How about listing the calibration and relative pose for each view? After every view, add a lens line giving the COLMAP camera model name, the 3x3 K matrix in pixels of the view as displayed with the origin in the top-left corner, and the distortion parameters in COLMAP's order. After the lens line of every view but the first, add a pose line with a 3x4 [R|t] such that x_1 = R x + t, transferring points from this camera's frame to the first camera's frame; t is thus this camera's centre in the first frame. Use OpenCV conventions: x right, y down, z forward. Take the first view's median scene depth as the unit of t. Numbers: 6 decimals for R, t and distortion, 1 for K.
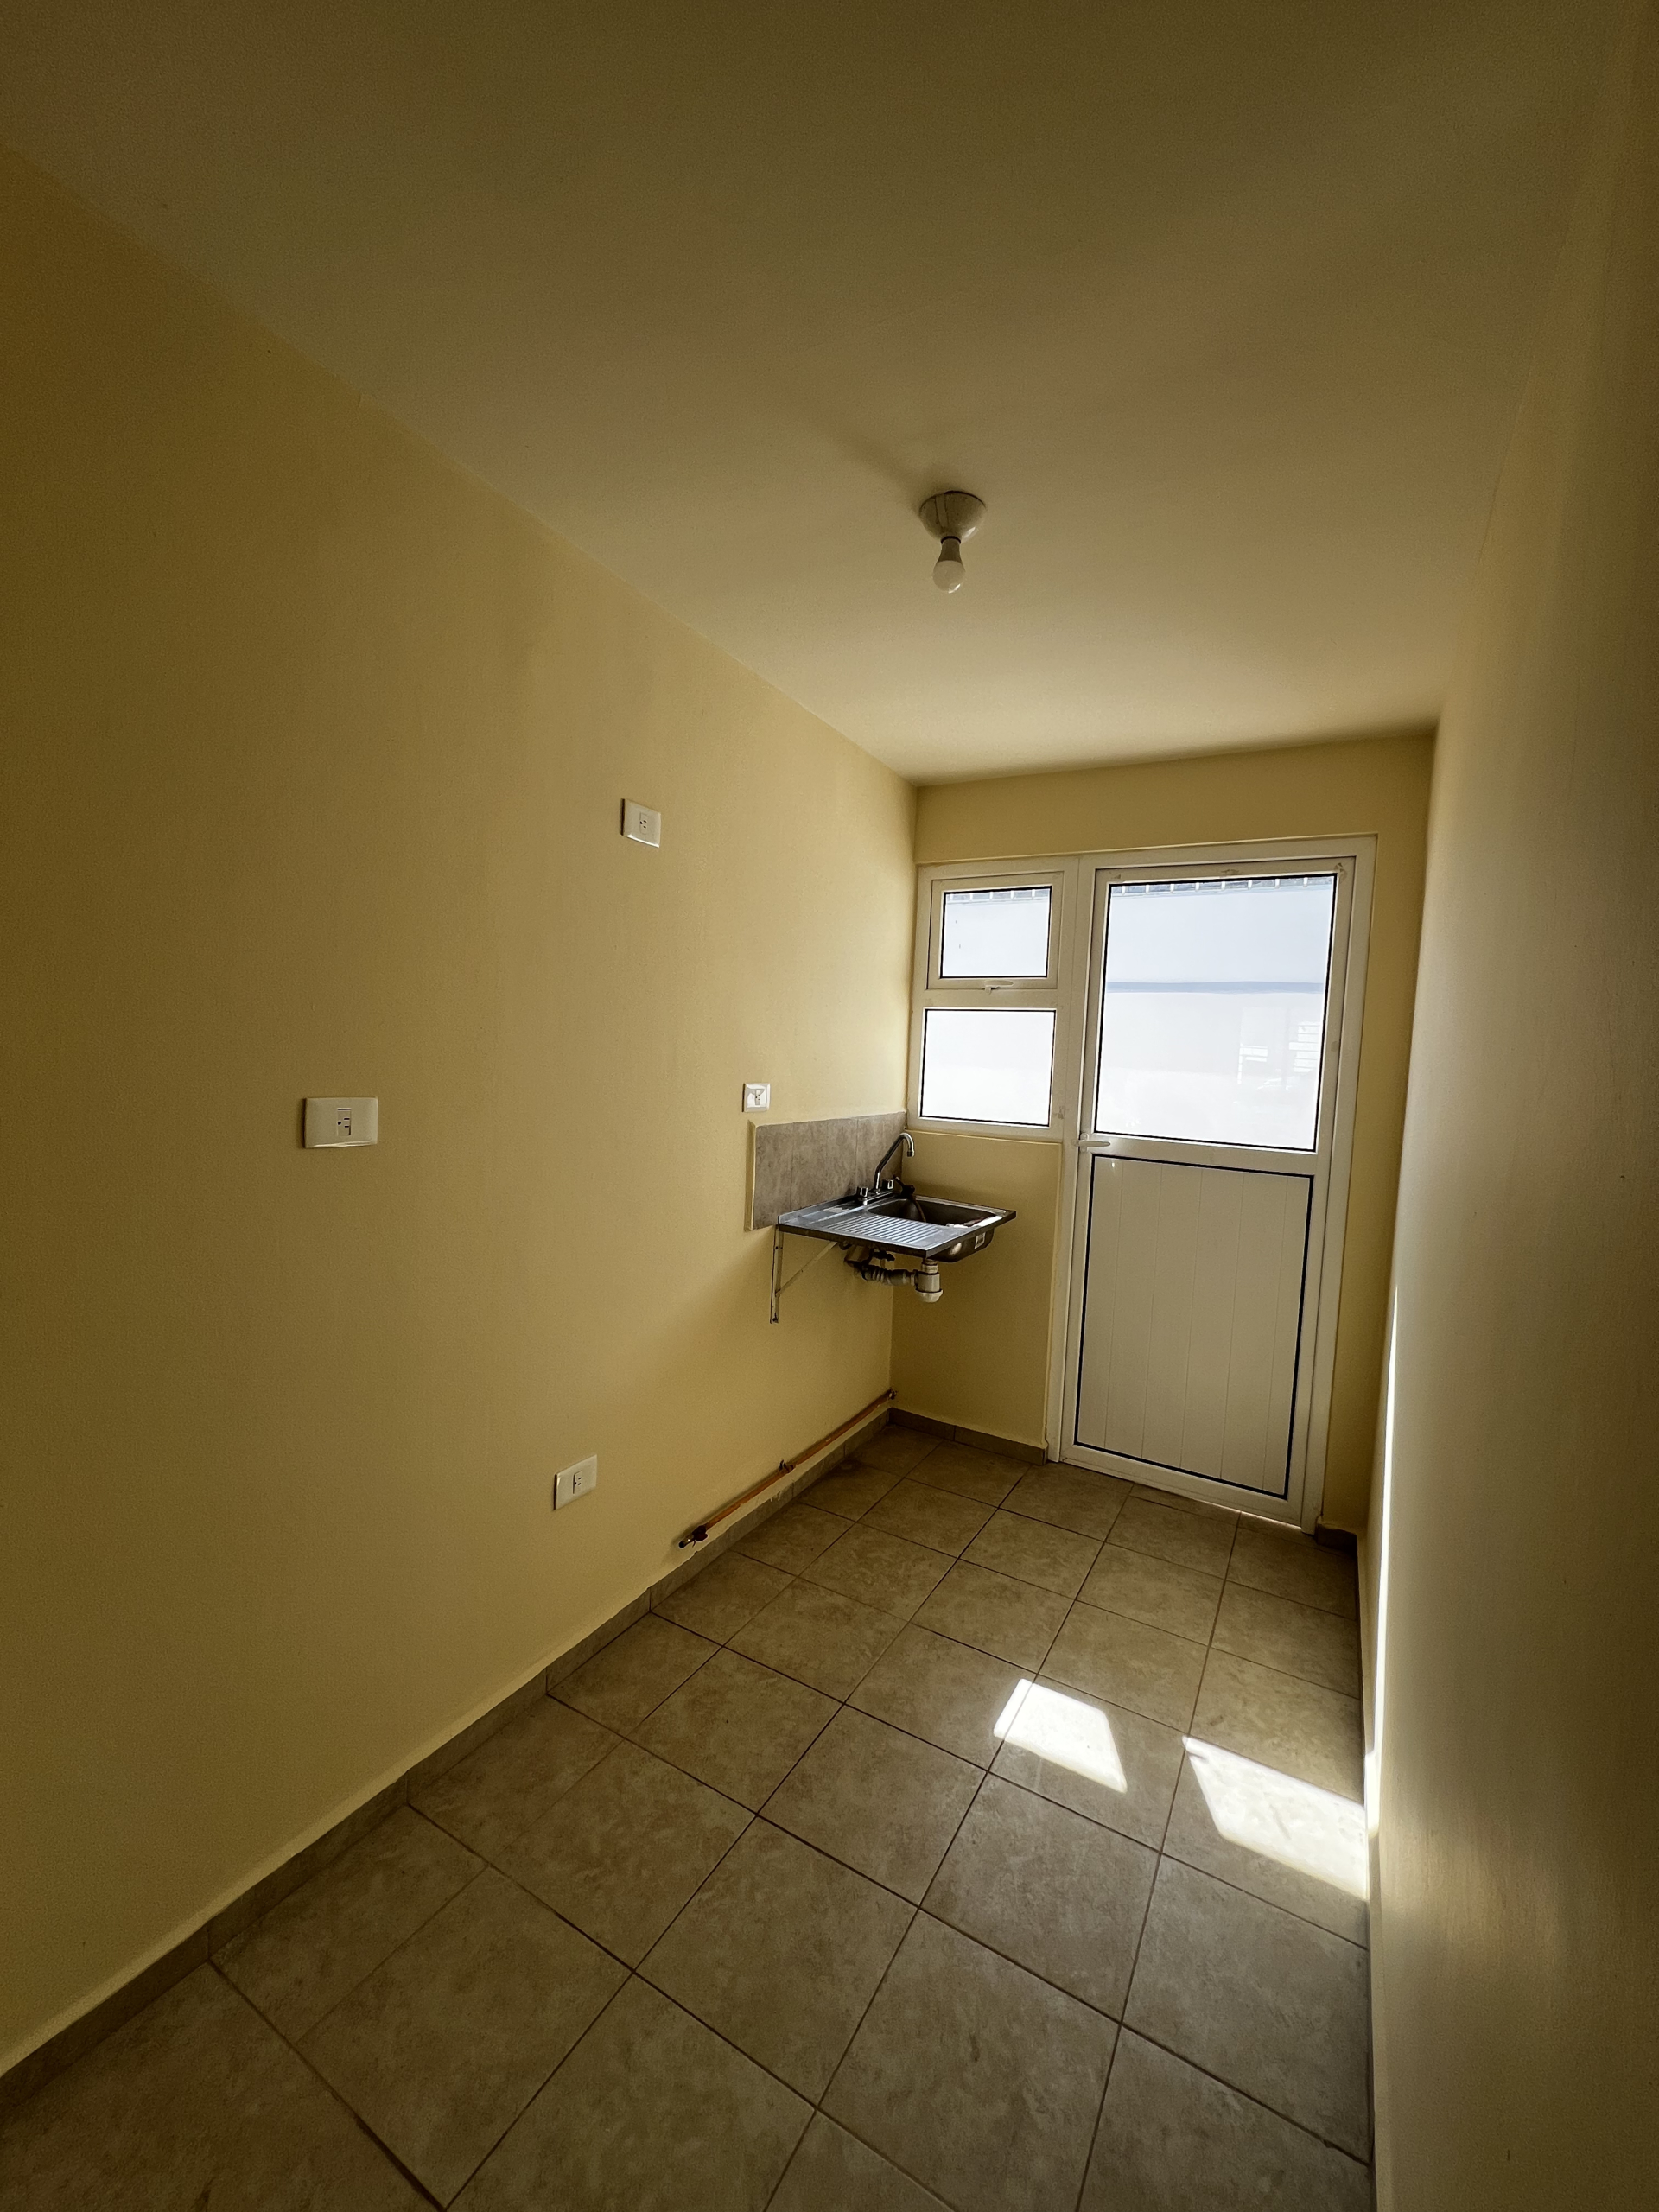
lens RADIAL K [[883.6, 0, 840.7], [0, 883.6, 1107.7], [0, 0, 1]] dist [-0.003257, 0.000788]
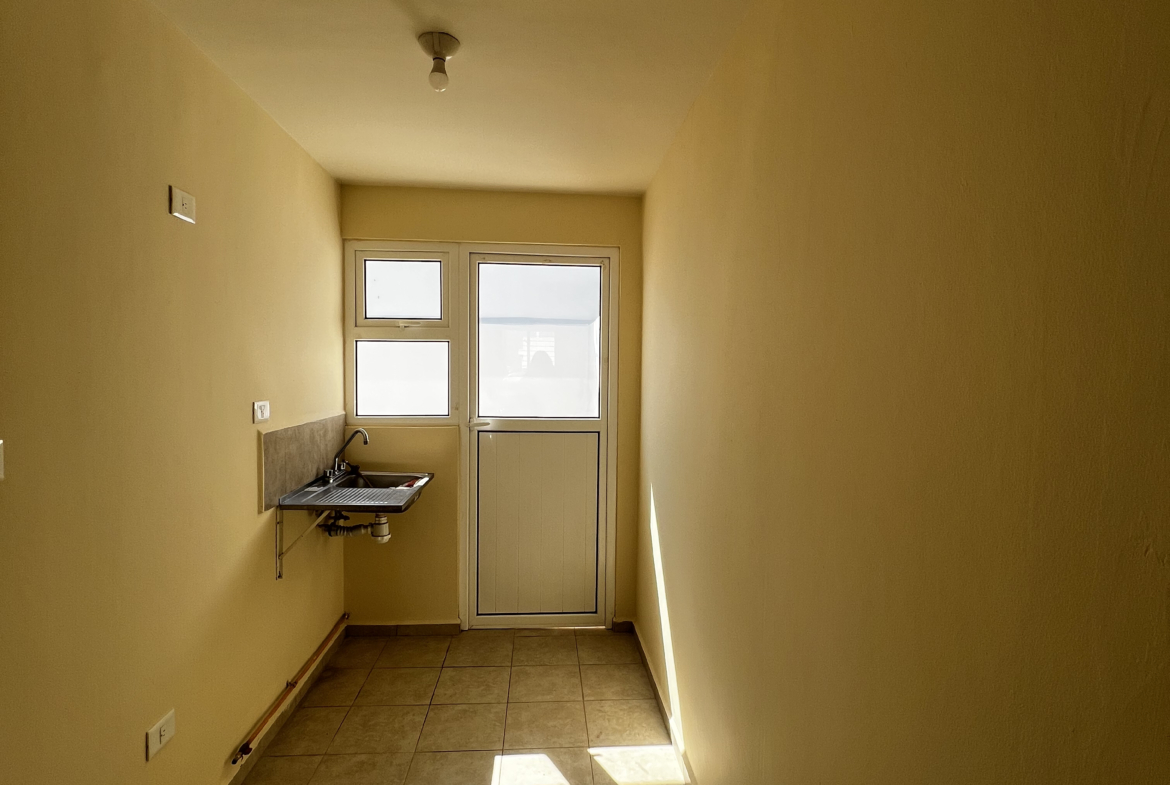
lens RADIAL K [[624.6, 0, 592.0], [0, 624.6, 394.4], [0, 0, 1]] dist [-0.002808, 0.000663]
pose [[0.824029, -0.059965, 0.563366, -0.199106], [0.062574, 0.997932, 0.014695, -0.019427], [-0.563082, 0.023142, 0.826077, -0.053237]]
